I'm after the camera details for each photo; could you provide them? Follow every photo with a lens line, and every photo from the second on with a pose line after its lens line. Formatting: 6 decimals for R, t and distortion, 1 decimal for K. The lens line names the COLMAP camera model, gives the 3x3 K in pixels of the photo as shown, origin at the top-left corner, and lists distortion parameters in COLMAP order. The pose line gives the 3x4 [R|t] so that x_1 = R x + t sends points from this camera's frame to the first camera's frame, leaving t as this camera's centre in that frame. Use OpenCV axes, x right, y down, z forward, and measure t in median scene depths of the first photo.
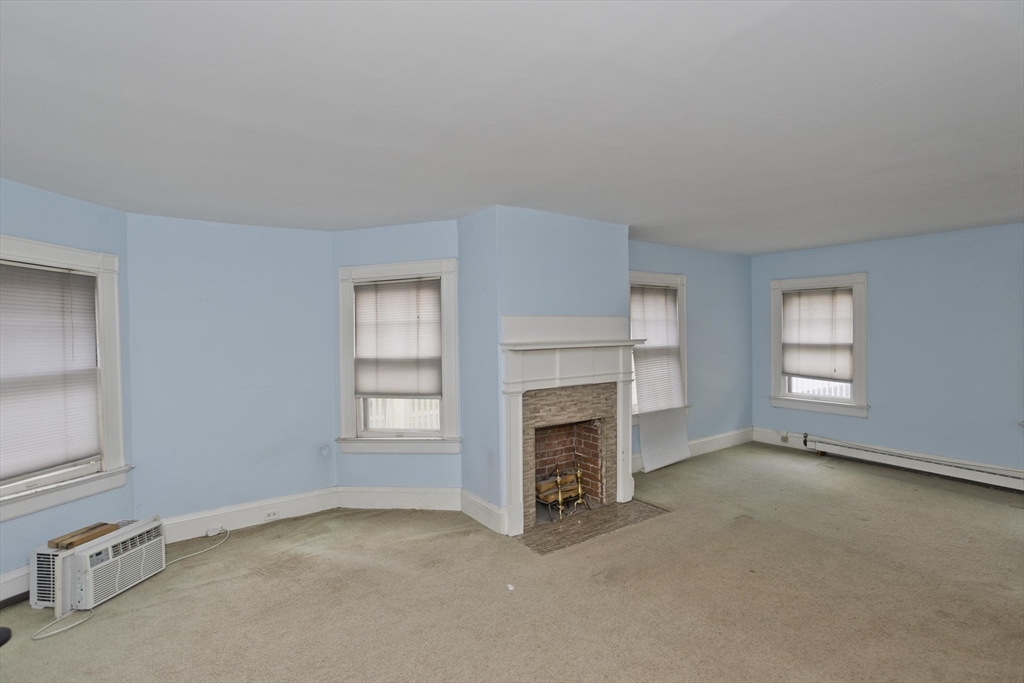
lens RADIAL K [[475.7, 0, 510.2], [0, 475.7, 336.8], [0, 0, 1]] dist [-0.000132, 0.000169]
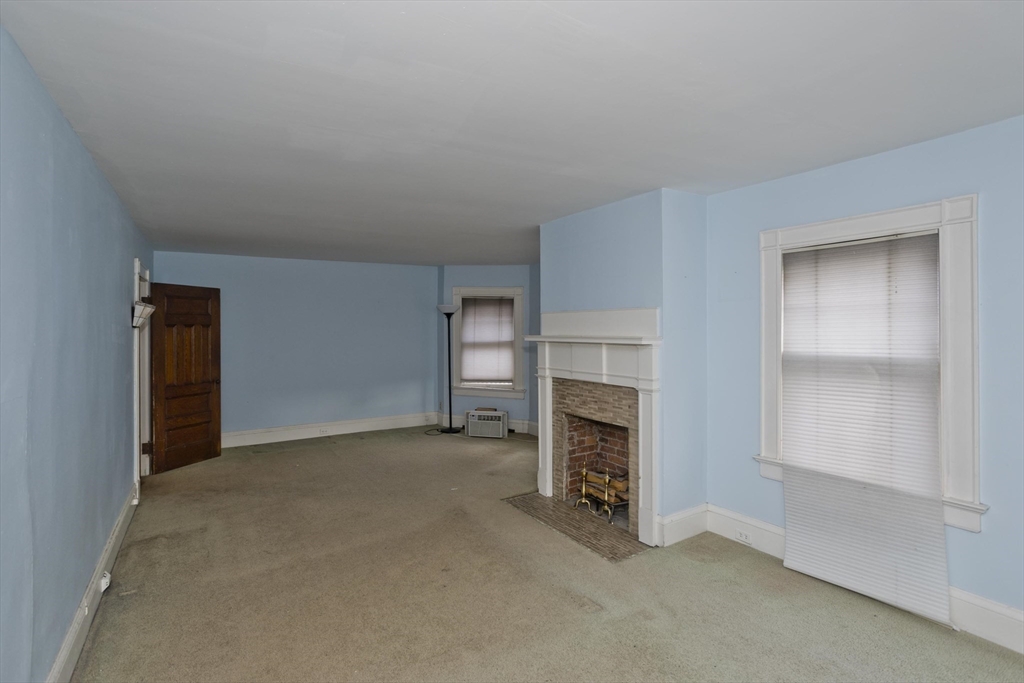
lens RADIAL K [[496.7, 0, 536.7], [0, 496.7, 327.2], [0, 0, 1]] dist [-0.000424, 0.015573]
pose [[0.019572, 0.012050, -0.999736, 1.147490], [-0.009447, 0.999885, 0.011867, -0.019691], [0.999764, 0.009212, 0.019684, 0.870375]]
